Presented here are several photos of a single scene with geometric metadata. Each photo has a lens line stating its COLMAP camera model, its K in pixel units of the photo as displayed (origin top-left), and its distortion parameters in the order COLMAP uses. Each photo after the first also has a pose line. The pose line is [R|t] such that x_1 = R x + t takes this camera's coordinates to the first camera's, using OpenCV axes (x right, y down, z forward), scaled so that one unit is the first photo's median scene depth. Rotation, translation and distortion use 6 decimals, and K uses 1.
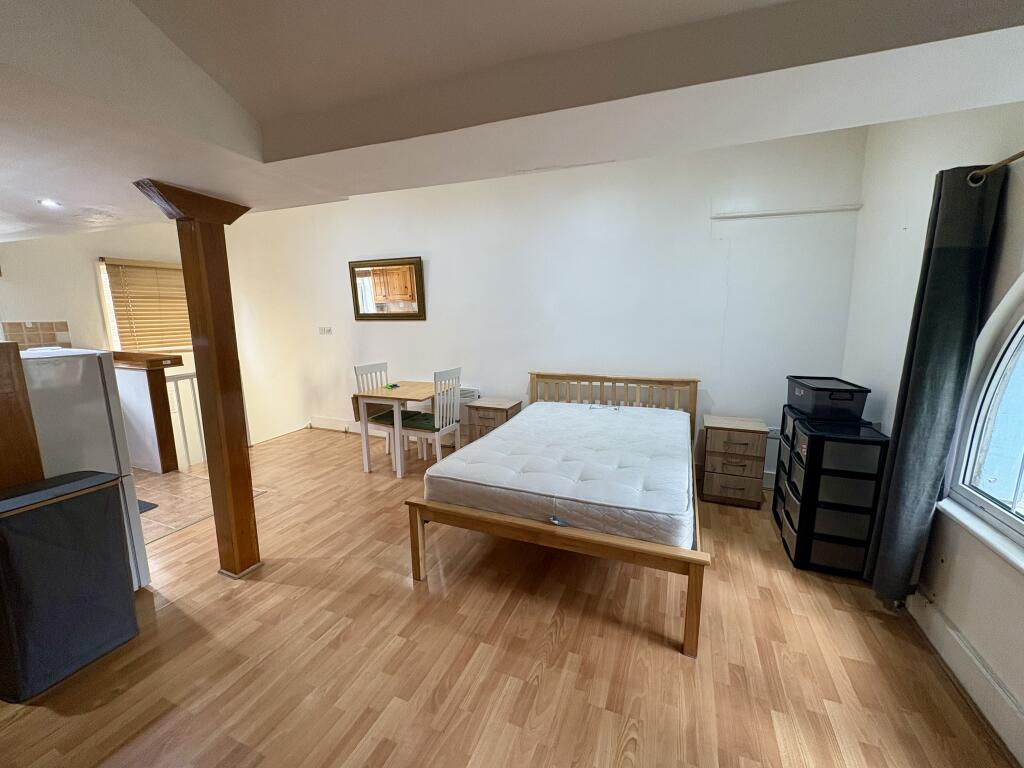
lens RADIAL K [[412.6, 0, 510.7], [0, 412.6, 384.3], [0, 0, 1]] dist [0.000979, 0.000183]
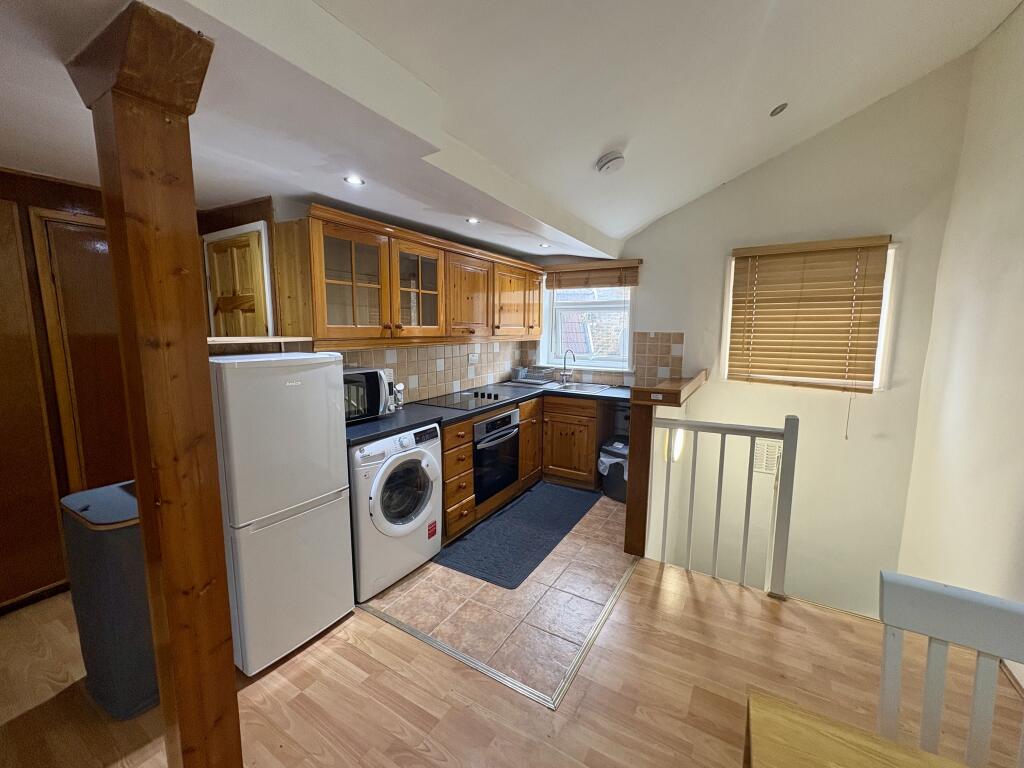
lens RADIAL K [[412.6, 0, 516.7], [0, 412.6, 383.5], [0, 0, 1]] dist [0.000979, 0.000183]
pose [[-0.145452, 0.137625, -0.979747, -0.179770], [-0.182243, 0.969606, 0.163255, -0.137493], [0.972436, 0.202297, -0.115950, 0.855263]]
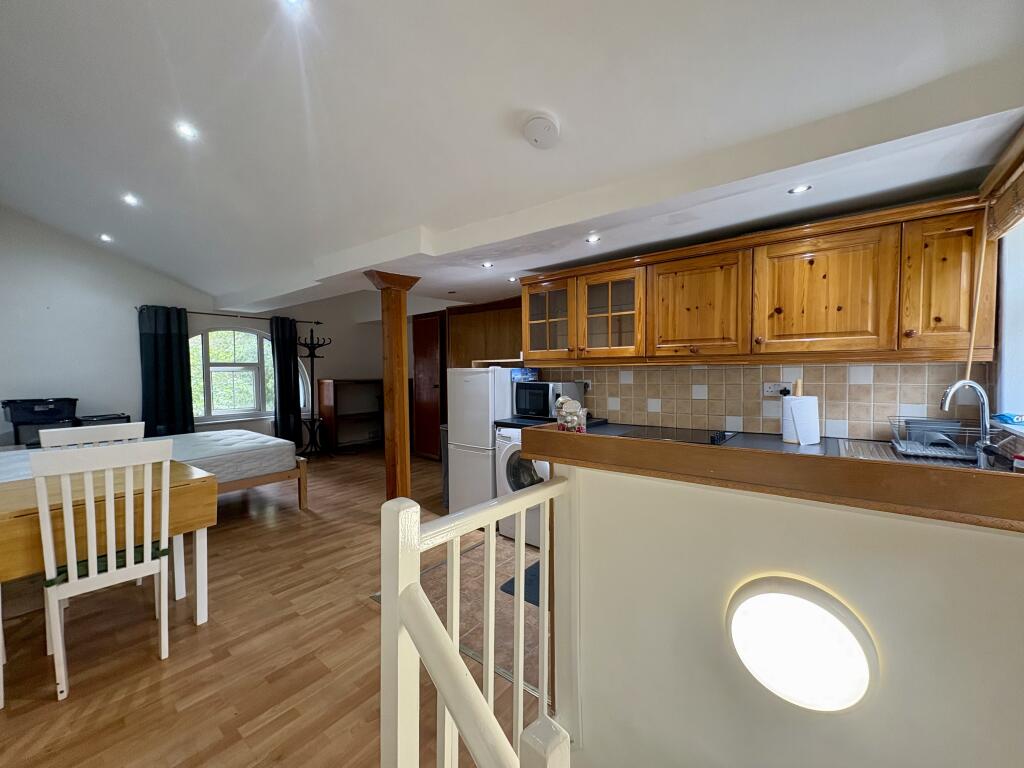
lens RADIAL K [[412.6, 0, 514.6], [0, 412.6, 382.4], [0, 0, 1]] dist [0.000979, 0.000183]
pose [[-0.962283, 0.004501, 0.272012, -0.909384], [0.061062, 0.977925, 0.199837, -0.185441], [-0.265108, 0.208910, -0.941315, 1.361010]]
